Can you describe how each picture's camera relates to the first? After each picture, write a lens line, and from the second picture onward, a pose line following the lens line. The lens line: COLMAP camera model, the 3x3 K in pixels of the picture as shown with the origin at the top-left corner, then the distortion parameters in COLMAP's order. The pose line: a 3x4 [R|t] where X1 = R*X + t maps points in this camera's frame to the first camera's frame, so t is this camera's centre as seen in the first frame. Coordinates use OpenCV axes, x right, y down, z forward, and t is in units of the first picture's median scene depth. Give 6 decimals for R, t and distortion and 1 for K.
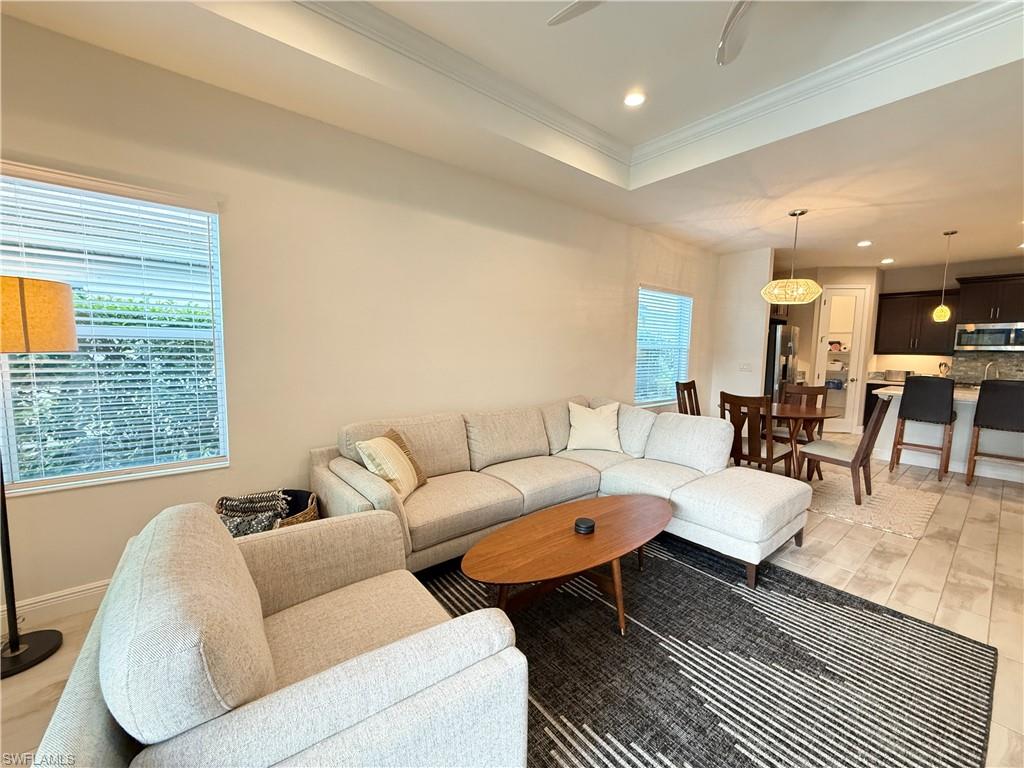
lens RADIAL K [[408.9, 0, 509.8], [0, 408.9, 384.9], [0, 0, 1]] dist [-0.000601, -0.000246]
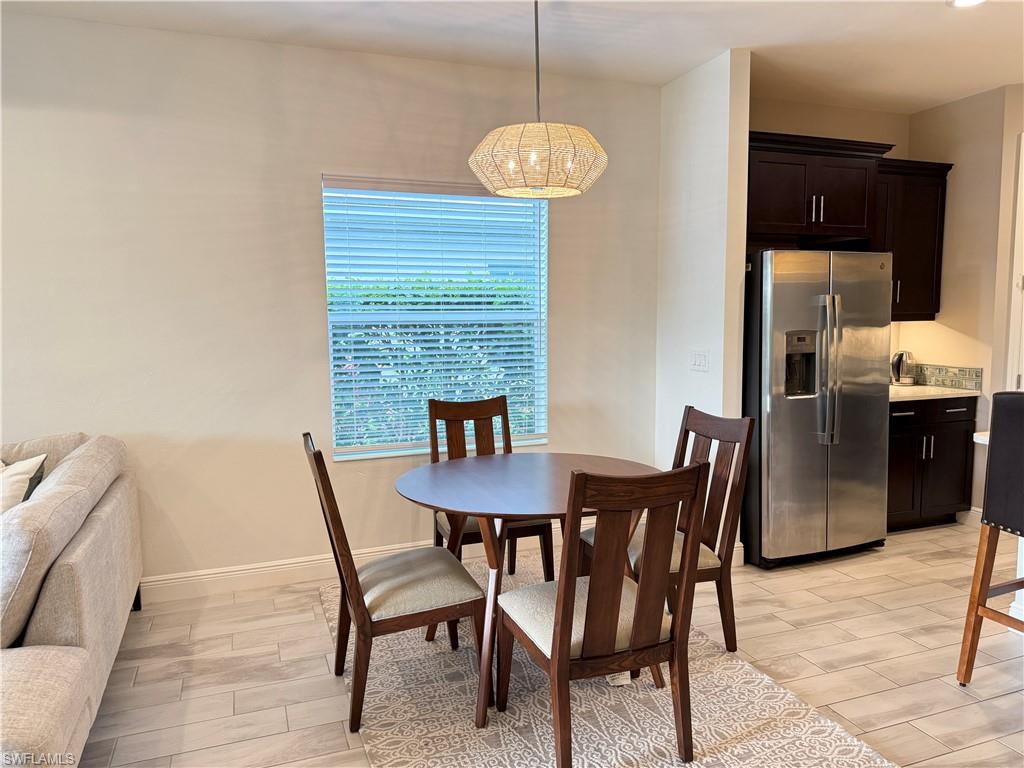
lens RADIAL K [[719.6, 0, 512.0], [0, 719.6, 388.2], [0, 0, 1]] dist [0.081522, -0.126753]
pose [[0.949140, 0.005400, -0.314809, 1.199275], [-0.002960, 0.999962, 0.008227, -0.043139], [0.314842, -0.006876, 0.949119, 0.520439]]
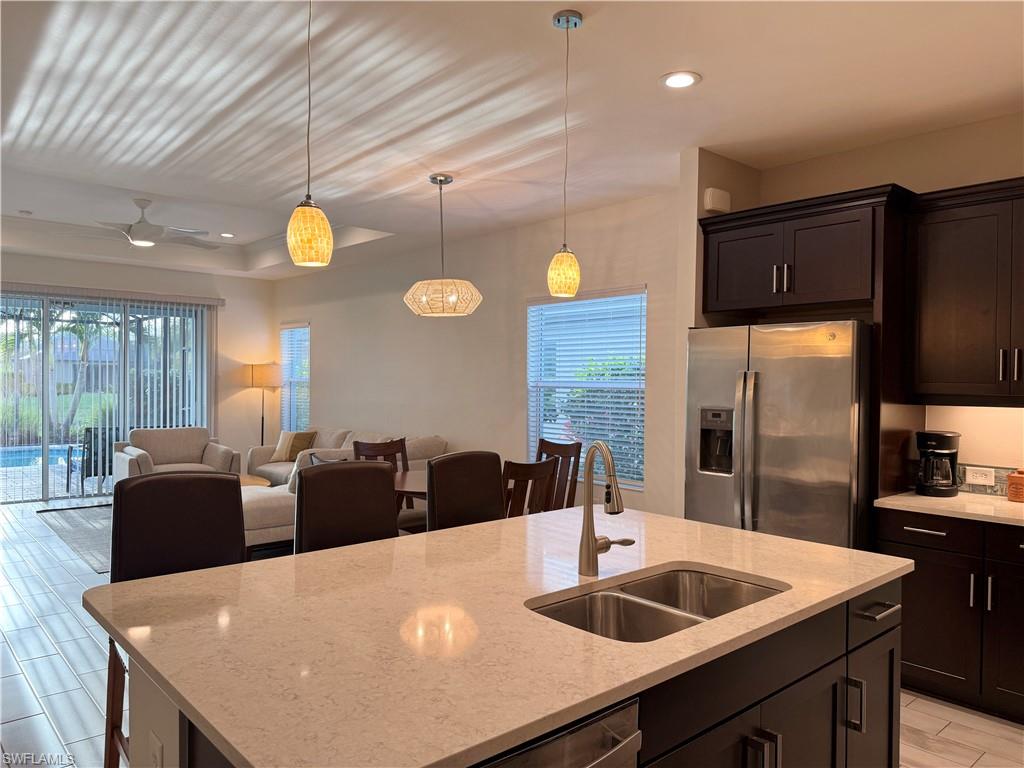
lens RADIAL K [[719.6, 0, 512.0], [0, 719.6, 388.2], [0, 0, 1]] dist [0.081522, -0.126753]
pose [[0.048974, -0.003503, -0.998794, 2.524835], [-0.100689, 0.994882, -0.008426, -0.120647], [0.993712, 0.100980, 0.048371, 1.473818]]
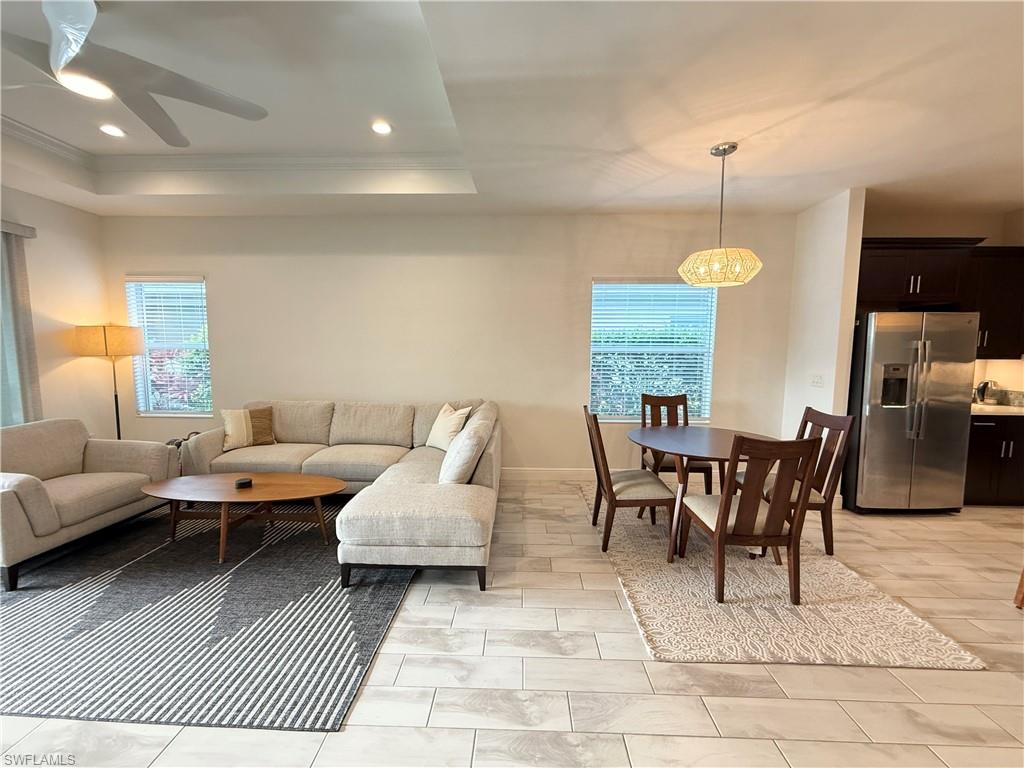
lens RADIAL K [[408.9, 0, 509.8], [0, 408.9, 384.9], [0, 0, 1]] dist [-0.000601, -0.000246]
pose [[0.759478, 0.050656, -0.648558, 1.203722], [-0.054318, 0.998420, 0.014375, -0.037097], [0.648261, 0.024311, 0.761030, 0.368459]]
